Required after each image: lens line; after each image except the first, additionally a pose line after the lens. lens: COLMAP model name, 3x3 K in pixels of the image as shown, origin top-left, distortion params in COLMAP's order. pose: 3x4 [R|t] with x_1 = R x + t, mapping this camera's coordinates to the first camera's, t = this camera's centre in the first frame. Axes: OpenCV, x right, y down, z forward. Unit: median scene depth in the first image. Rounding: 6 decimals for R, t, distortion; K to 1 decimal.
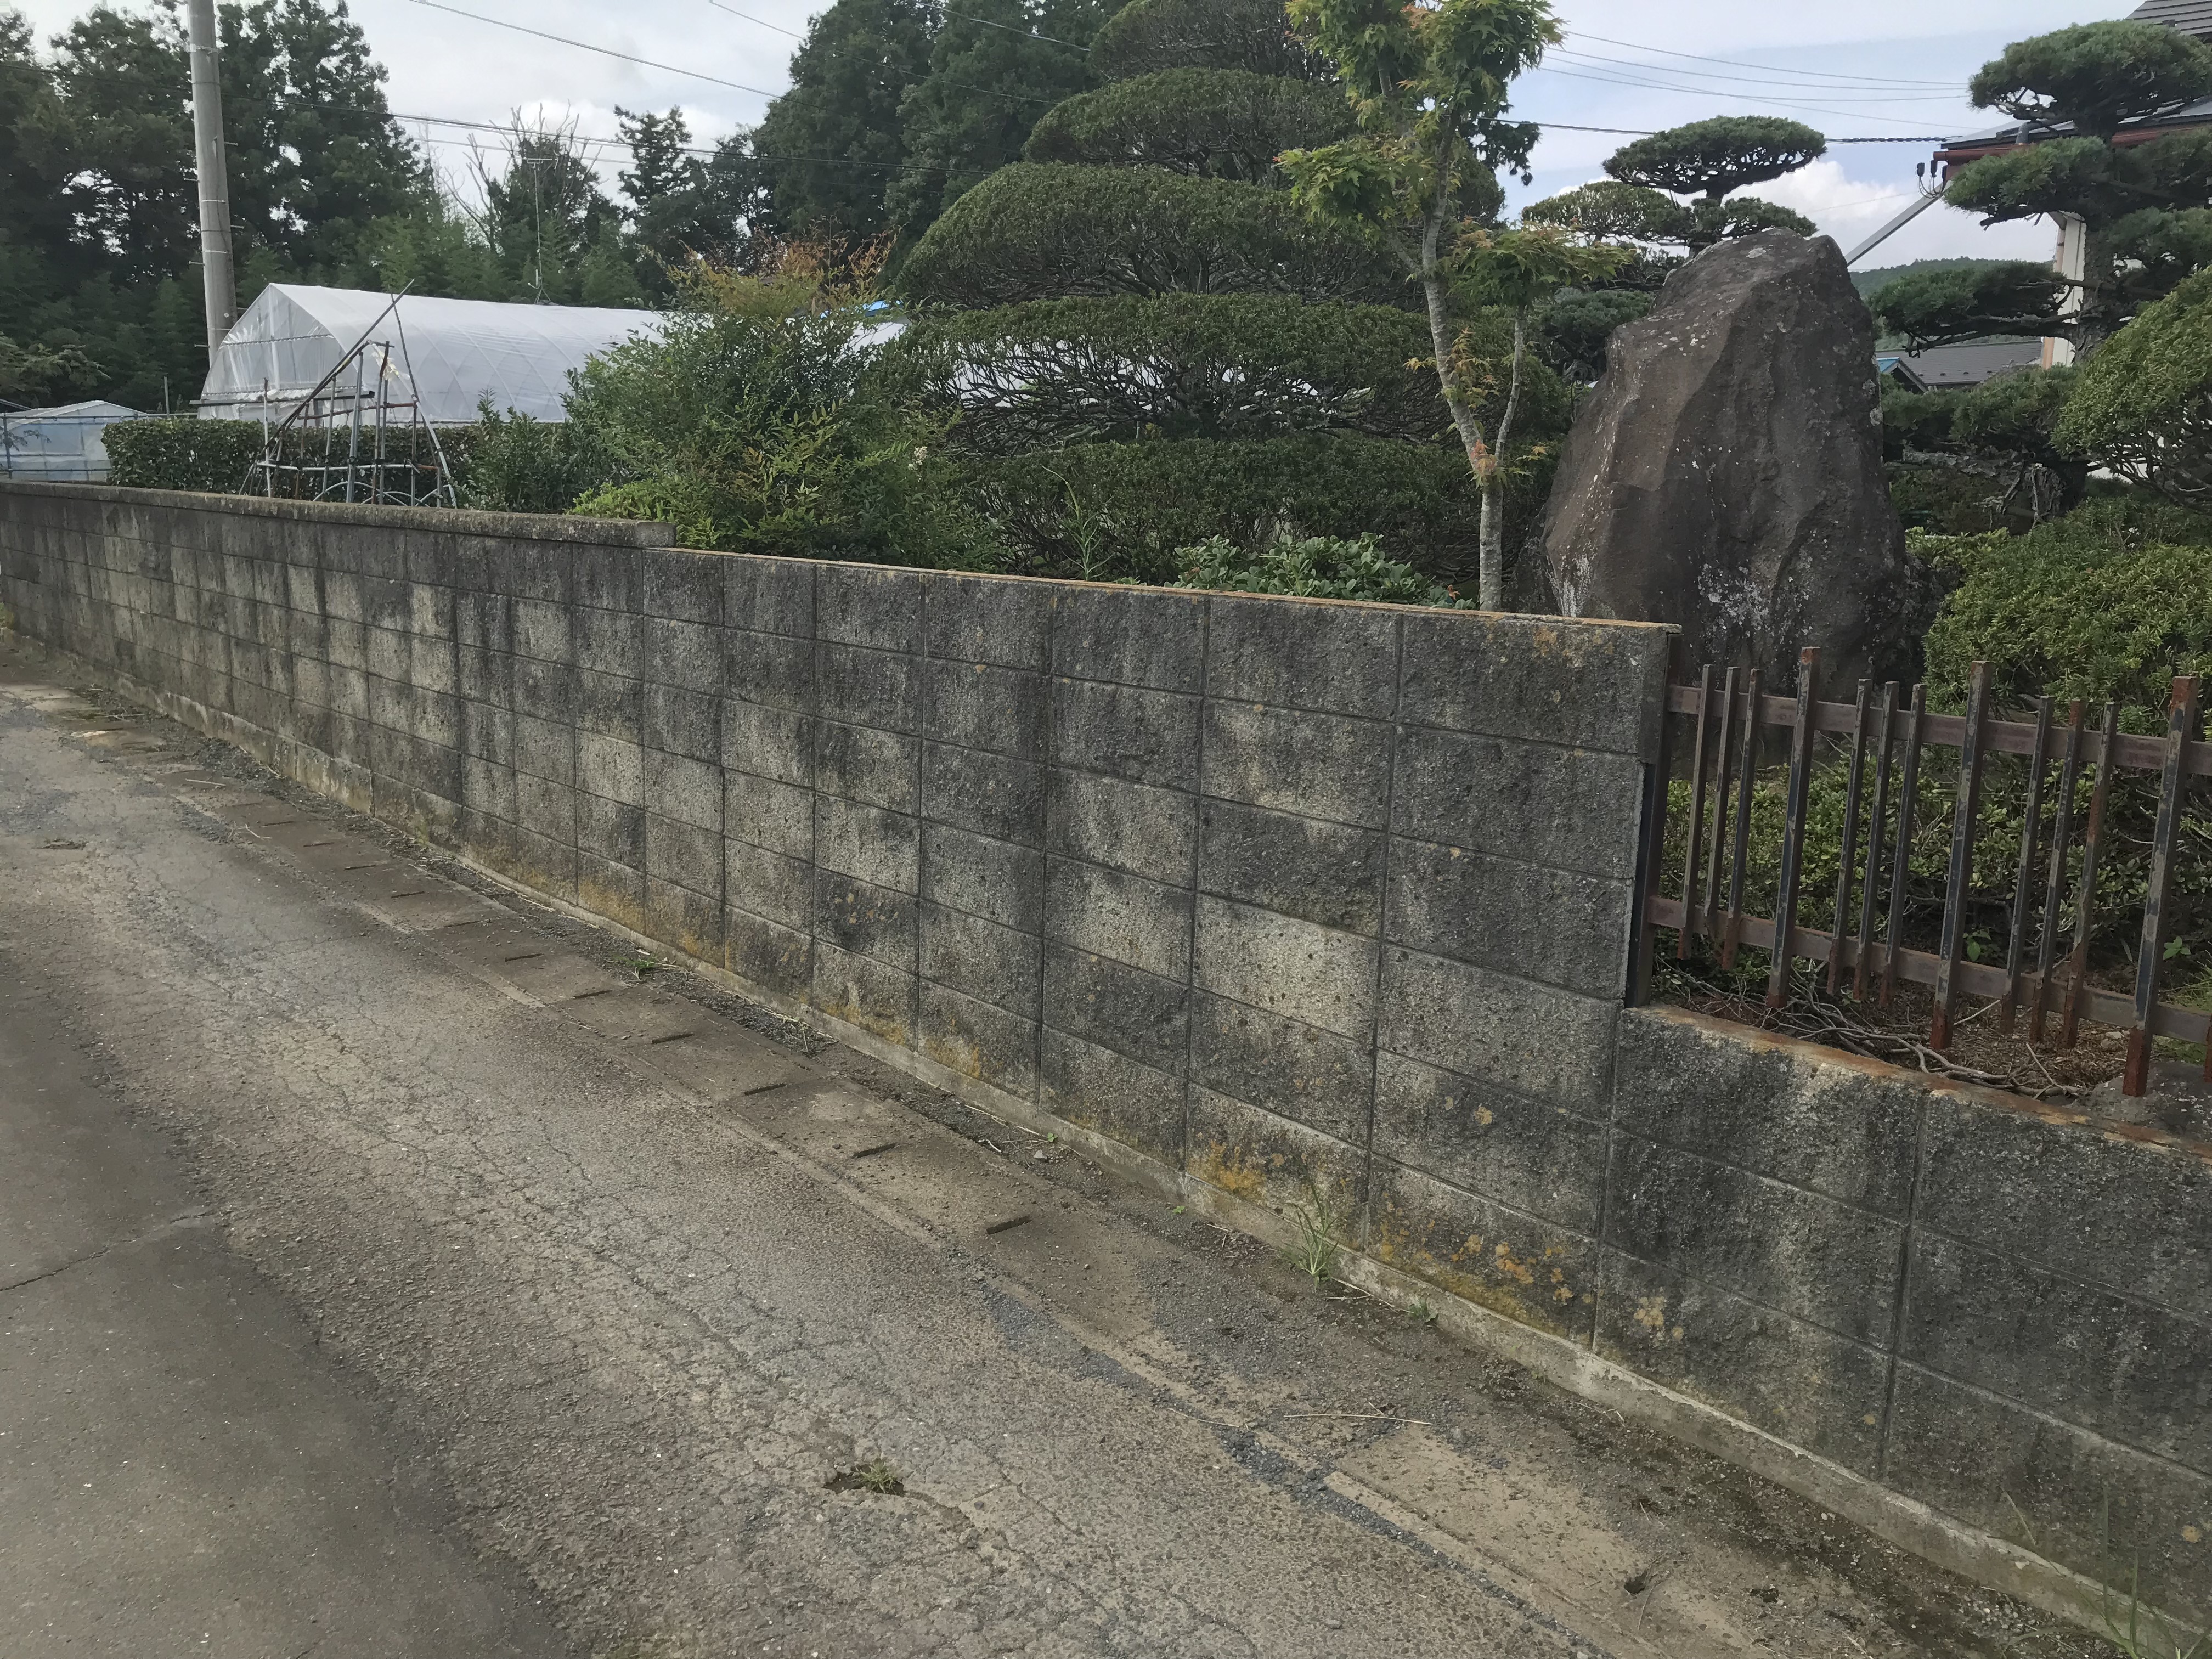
lens RADIAL K [[1771.6, 0, 1106.0], [0, 1771.6, 829.5], [0, 0, 1]] dist [0.029768, -0.011887]
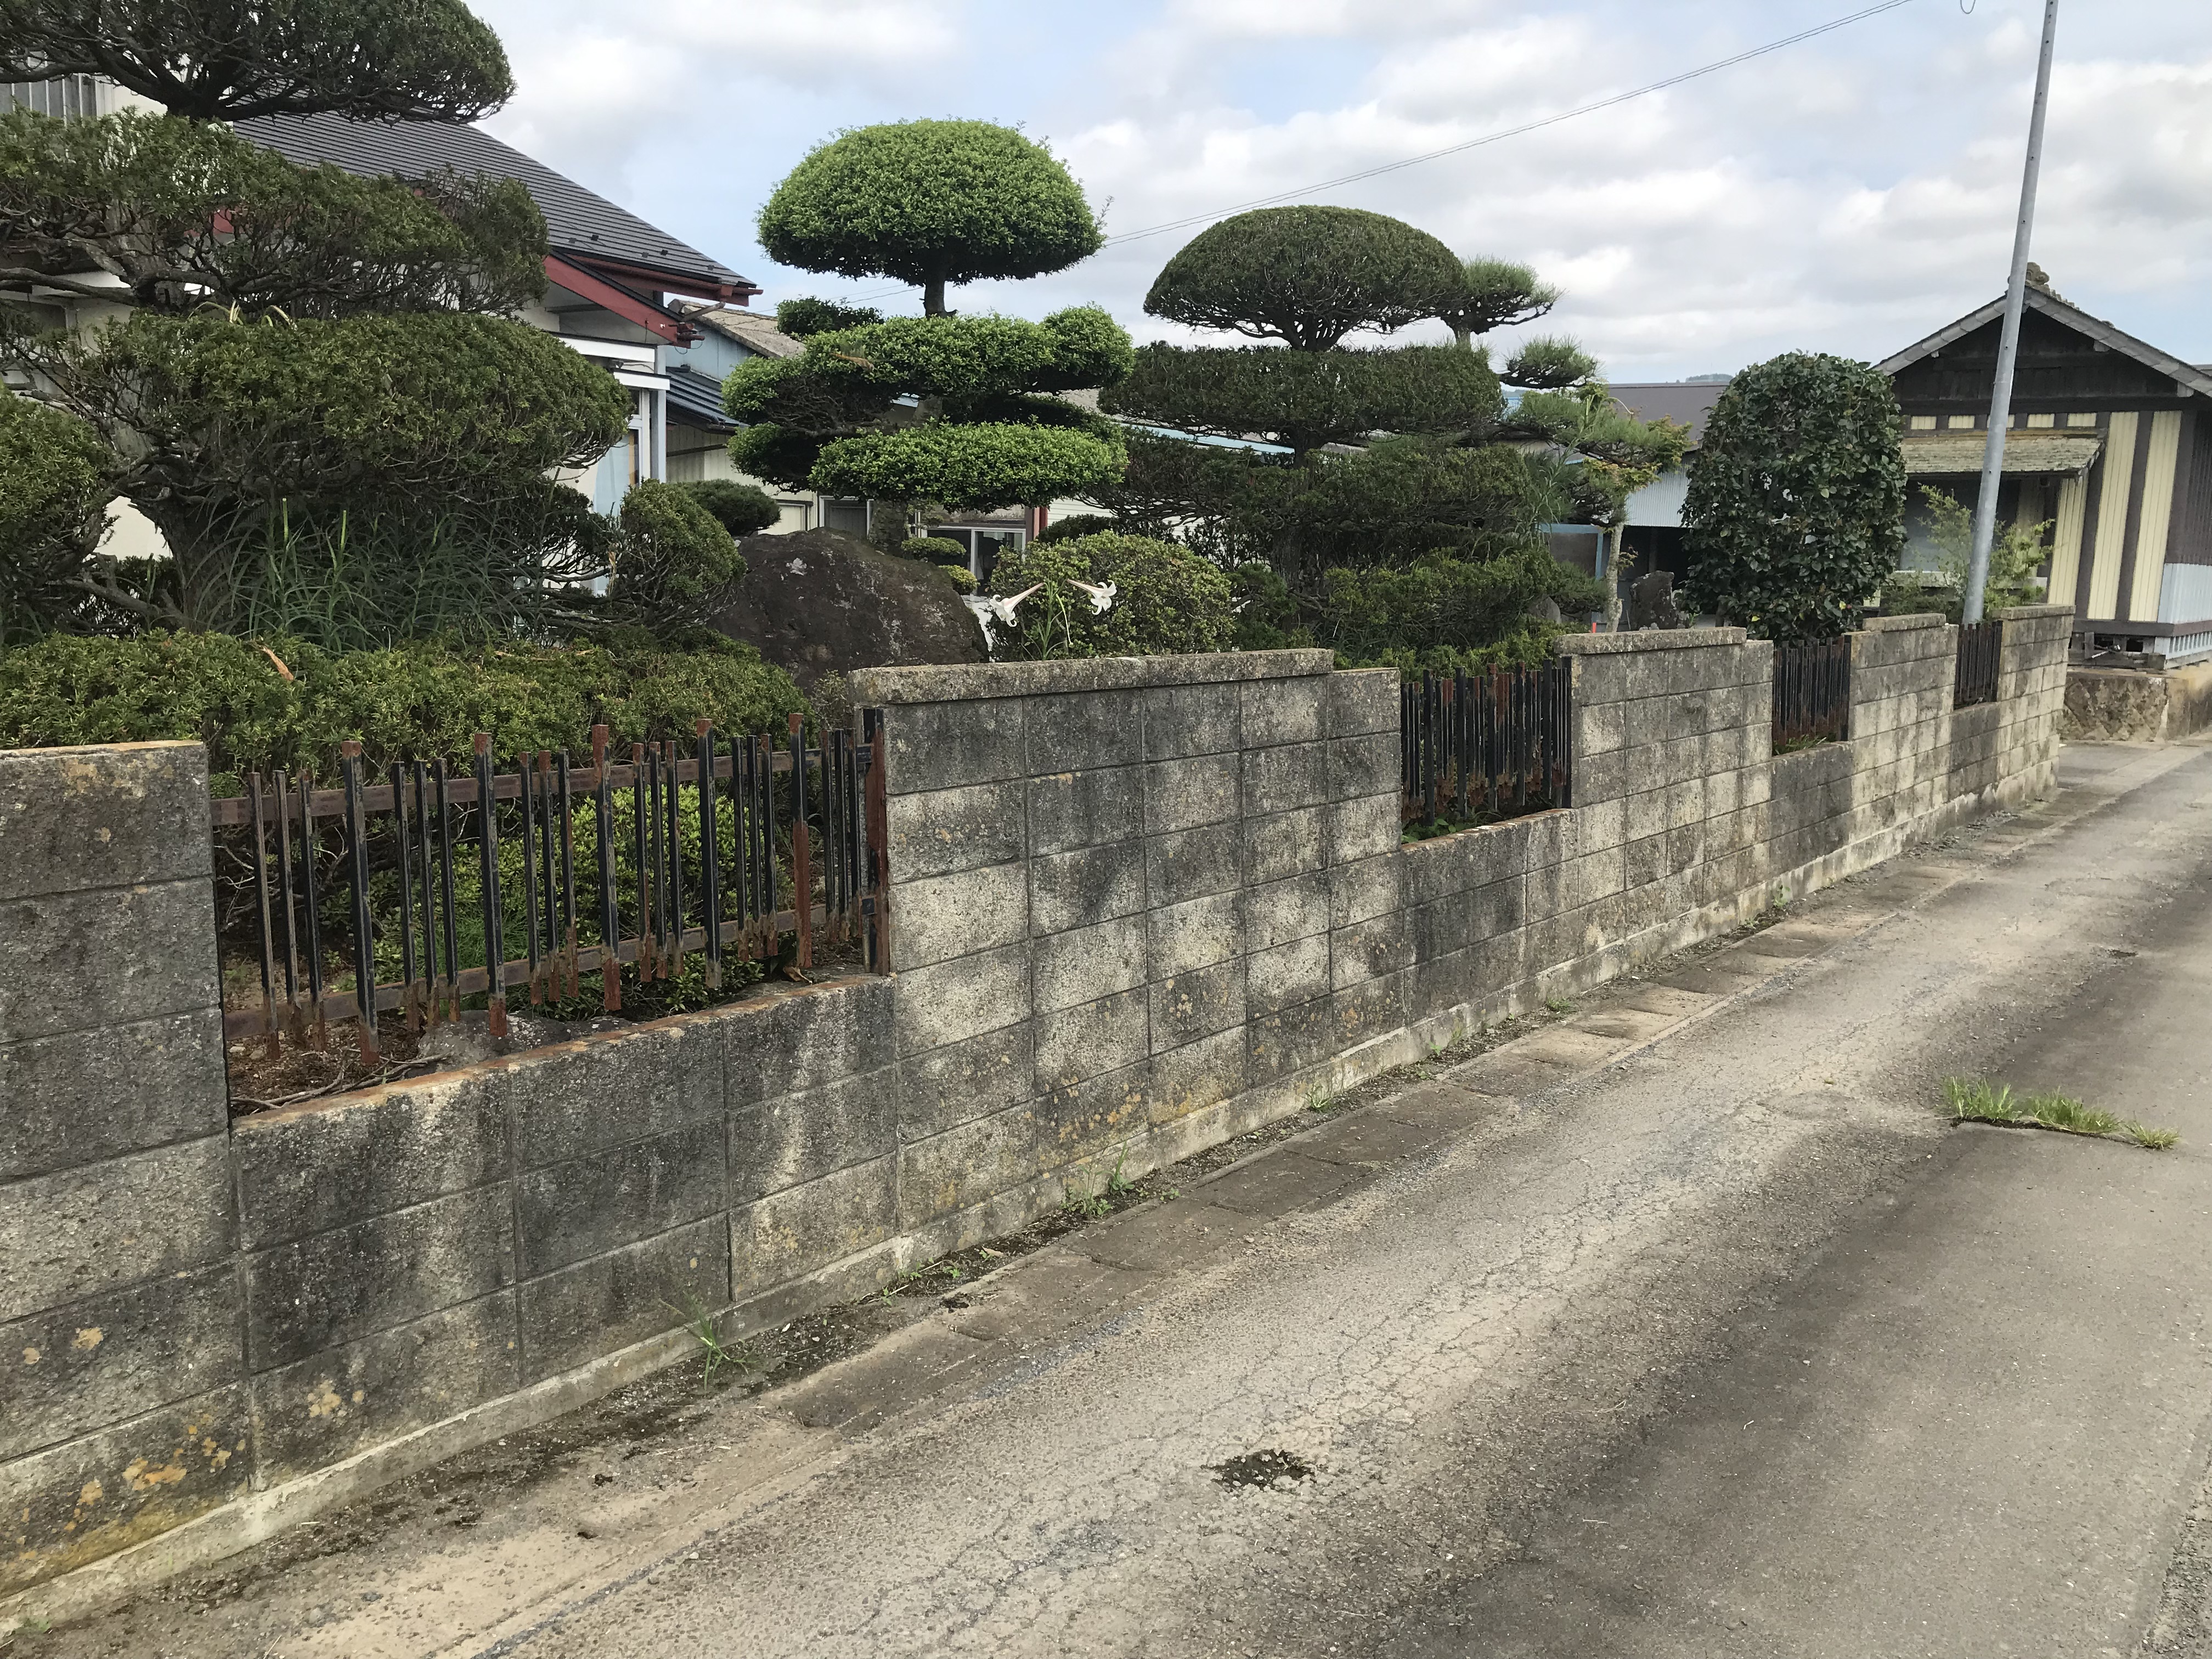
lens RADIAL K [[1771.6, 0, 1106.0], [0, 1771.6, 829.5], [0, 0, 1]] dist [0.029768, -0.011887]
pose [[-0.215654, -0.154019, 0.964247, -0.733077], [0.164773, 0.967582, 0.191403, -0.169636], [-0.962467, 0.200159, -0.183285, 0.693207]]
